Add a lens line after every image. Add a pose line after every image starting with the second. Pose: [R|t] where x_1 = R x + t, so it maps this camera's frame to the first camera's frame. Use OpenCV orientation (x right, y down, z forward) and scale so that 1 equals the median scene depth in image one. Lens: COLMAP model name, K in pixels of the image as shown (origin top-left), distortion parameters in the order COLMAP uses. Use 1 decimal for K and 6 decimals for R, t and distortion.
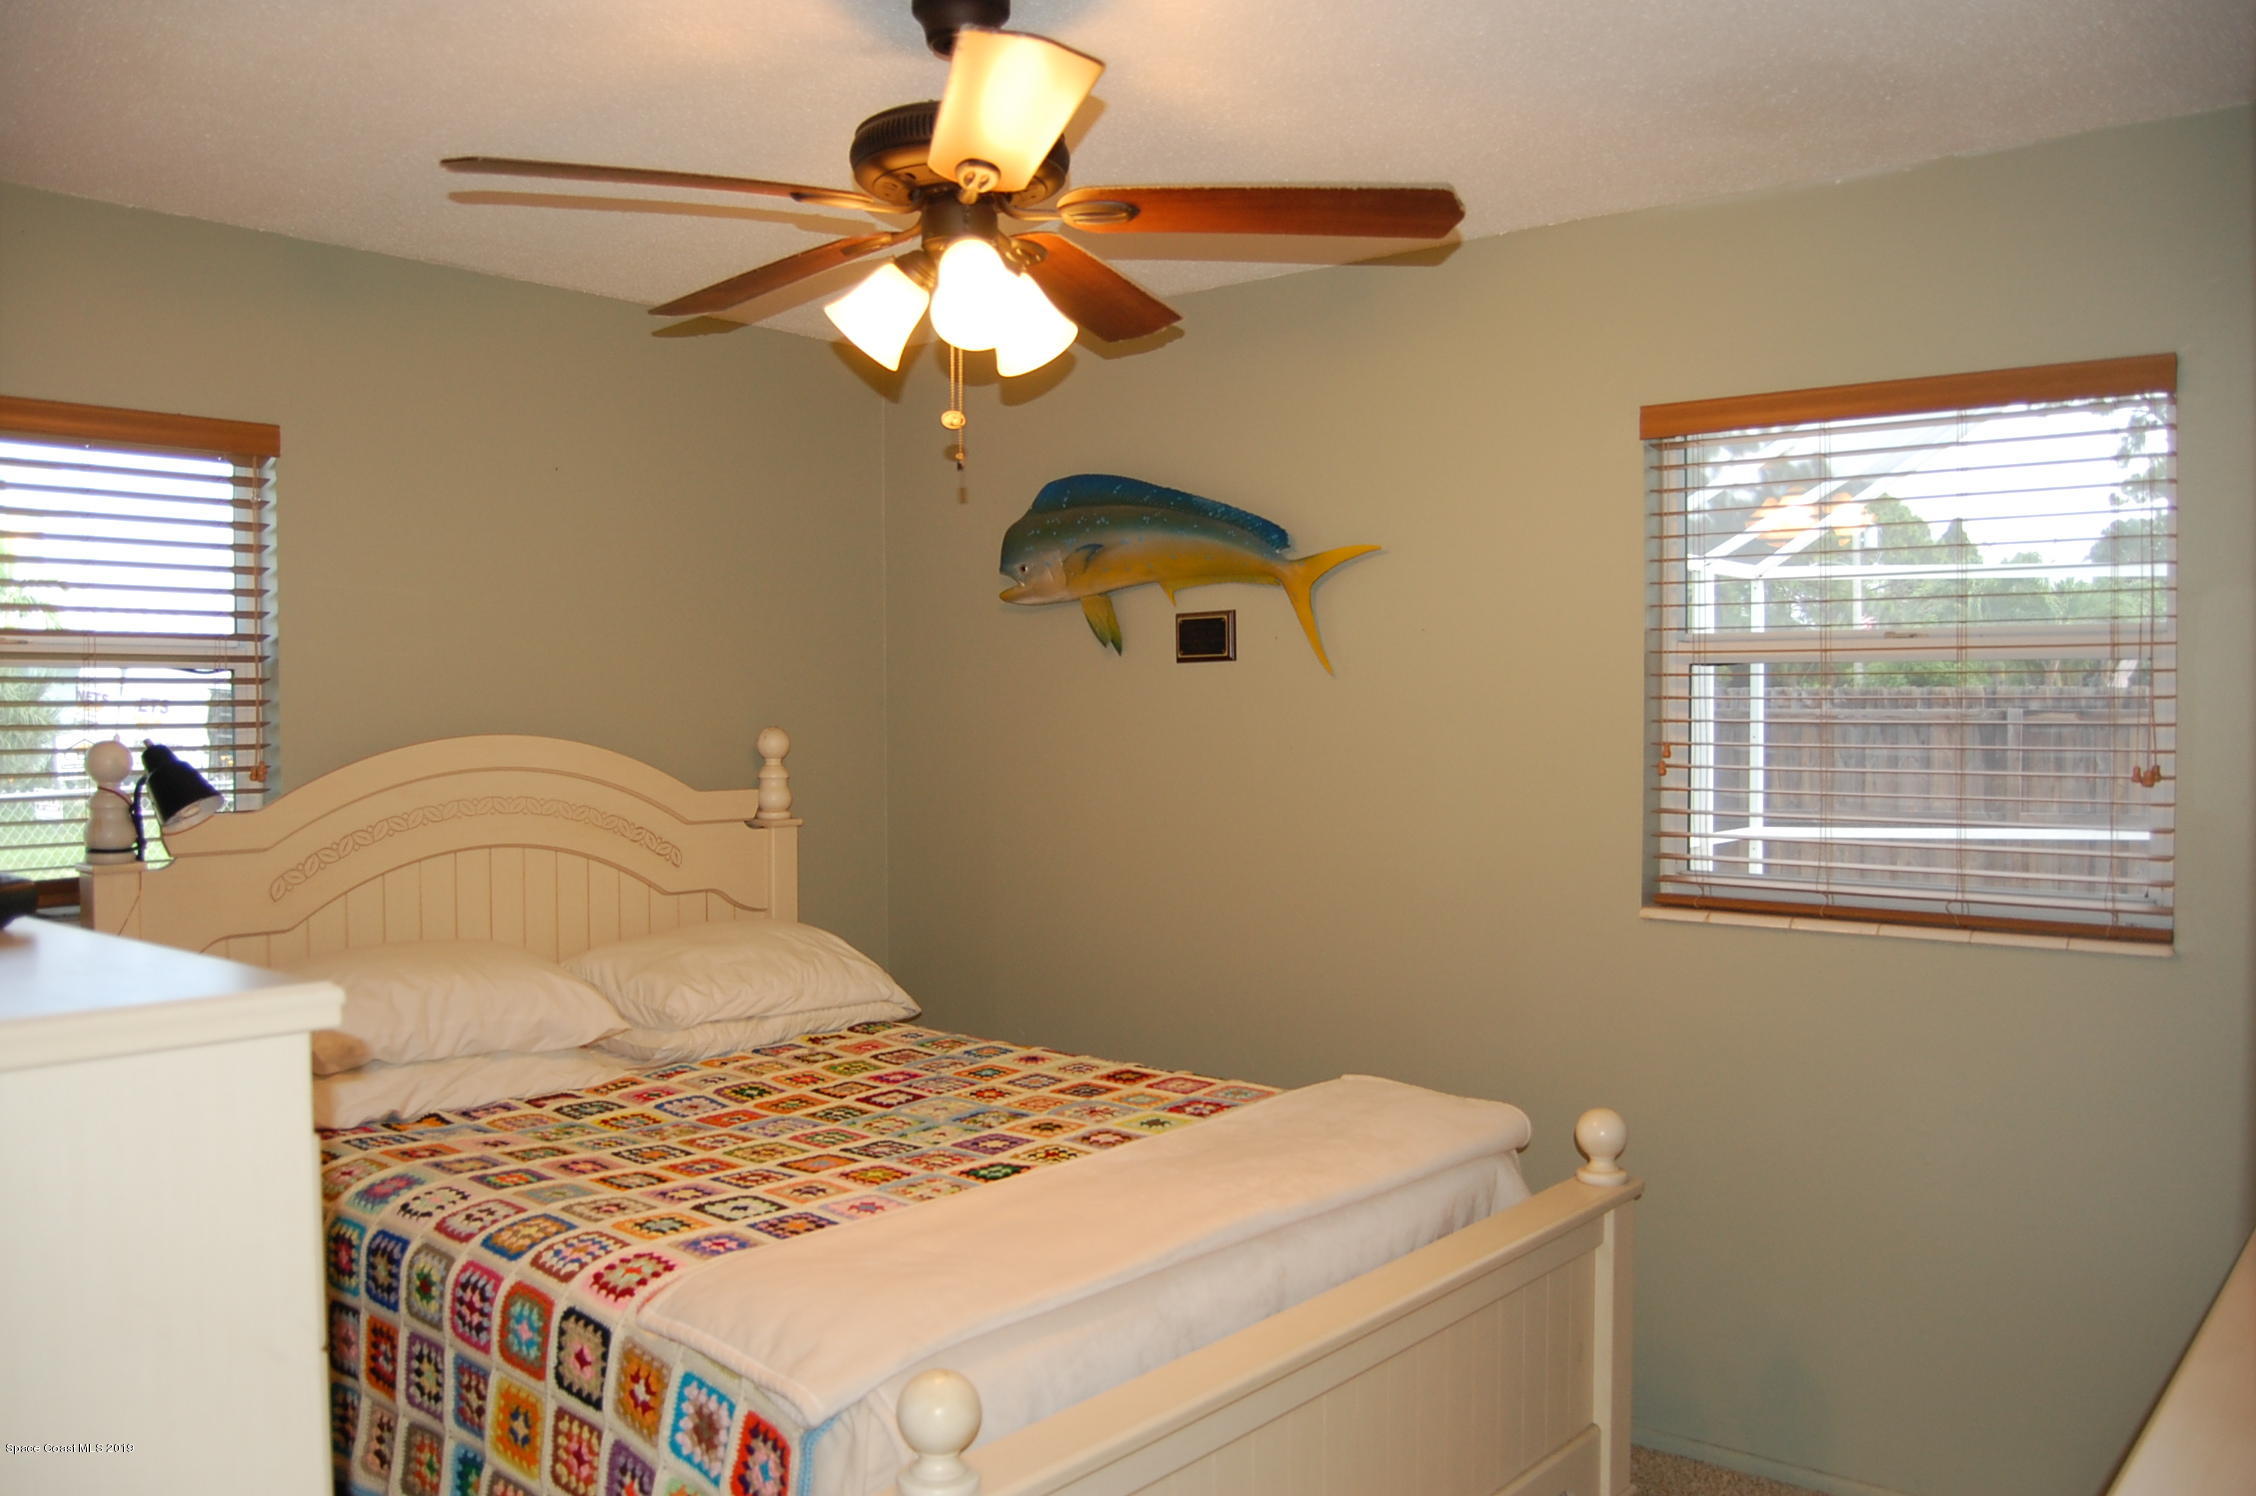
lens RADIAL K [[1767.1, 0, 1117.3], [0, 1767.1, 758.3], [0, 0, 1]] dist [-0.097644, 0.043290]
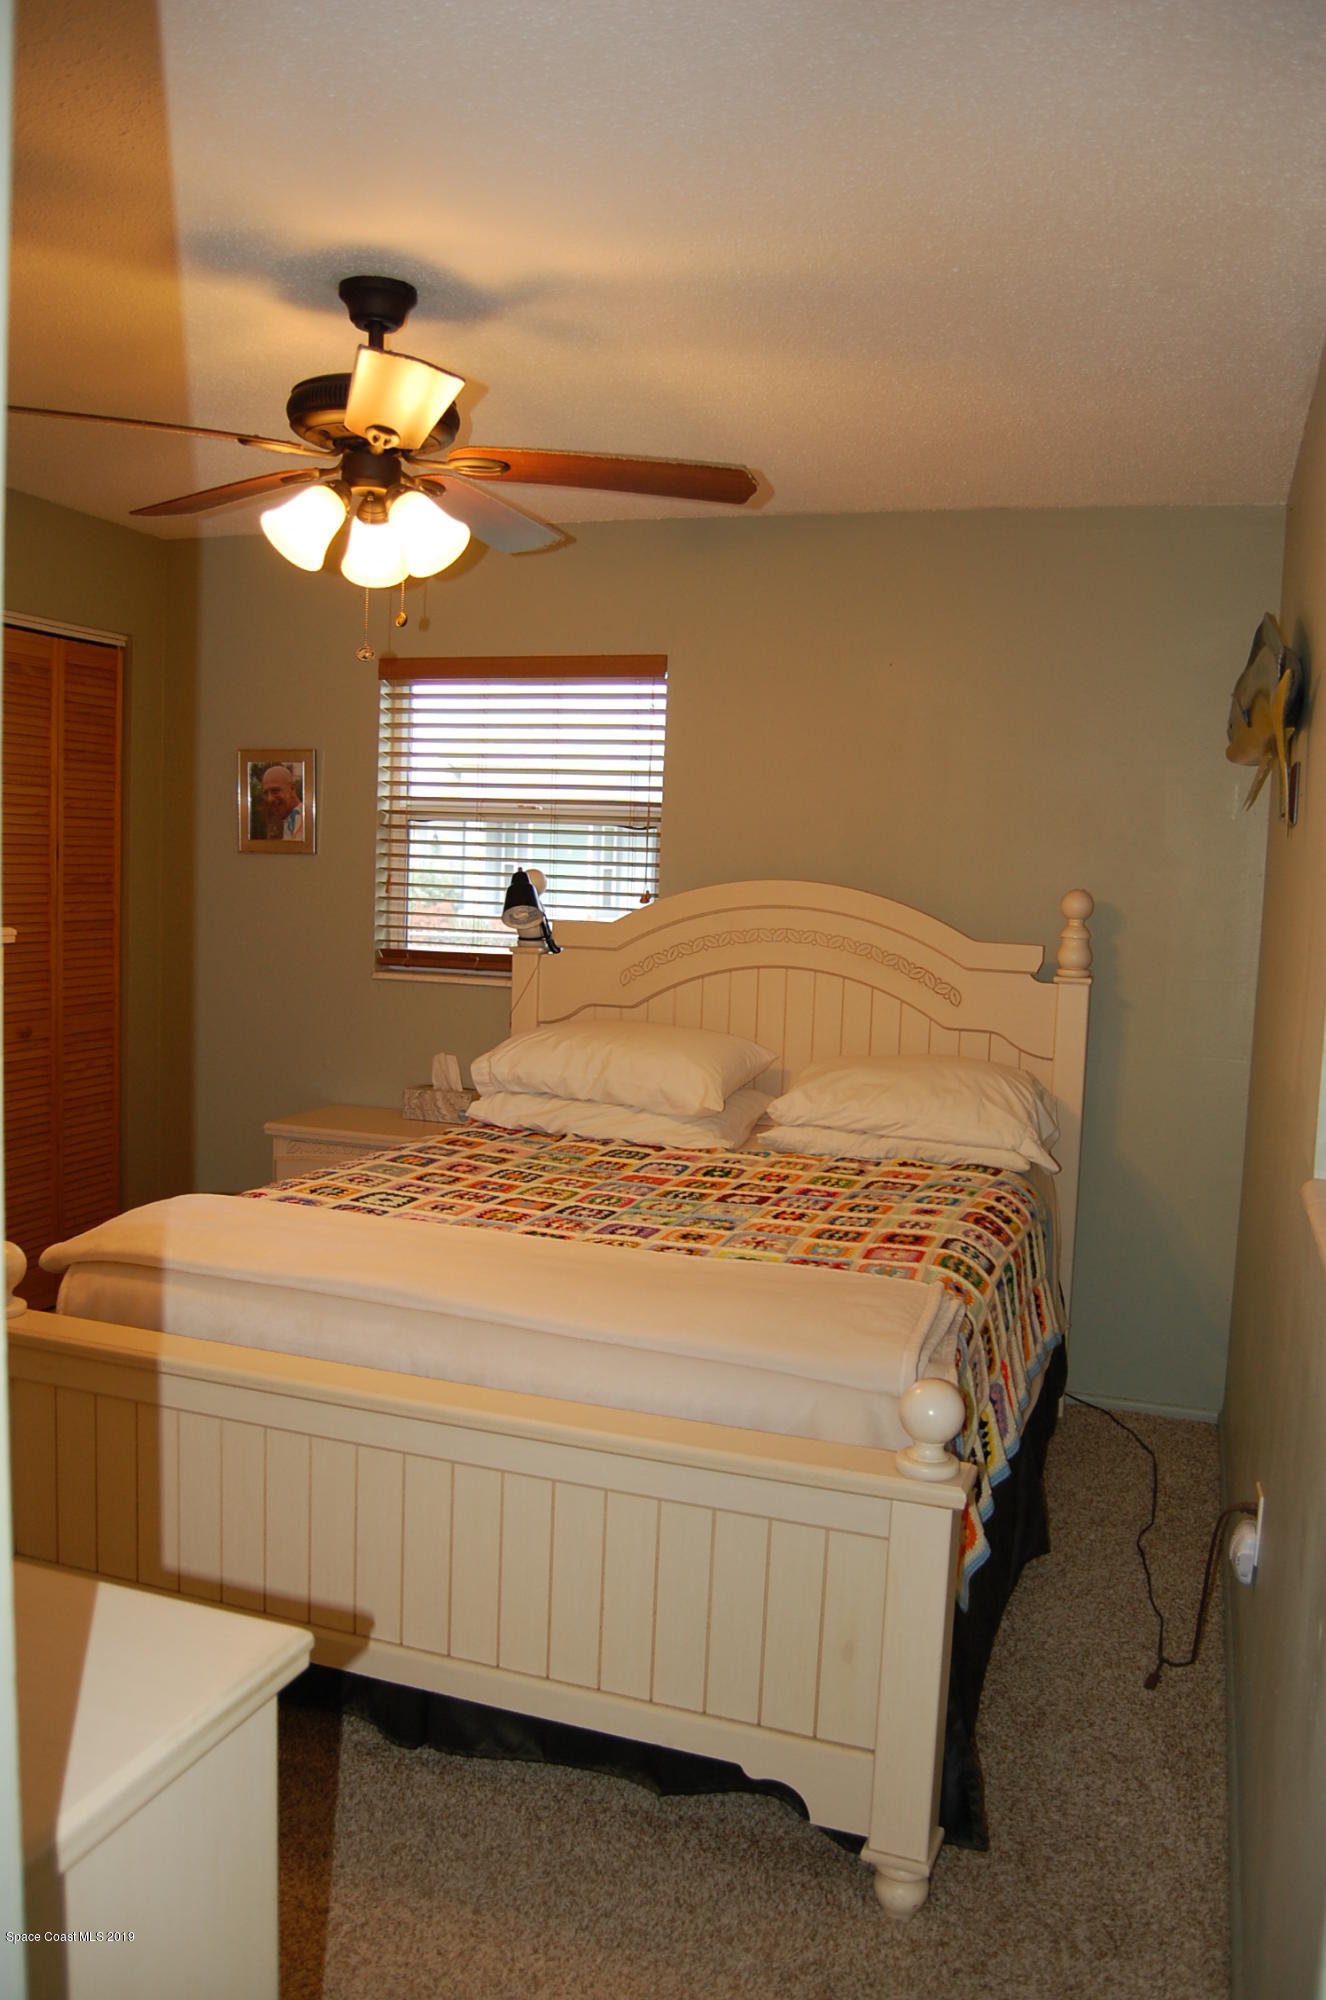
lens RADIAL K [[1566.6, 0, 663.0], [0, 1566.6, 1000.0], [0, 0, 1]] dist [-0.097644, 0.043290]
pose [[0.359703, 0.098575, -0.927845, 0.730079], [-0.064404, 0.994655, 0.080705, -0.013618], [0.930842, 0.030727, 0.364129, 0.541943]]
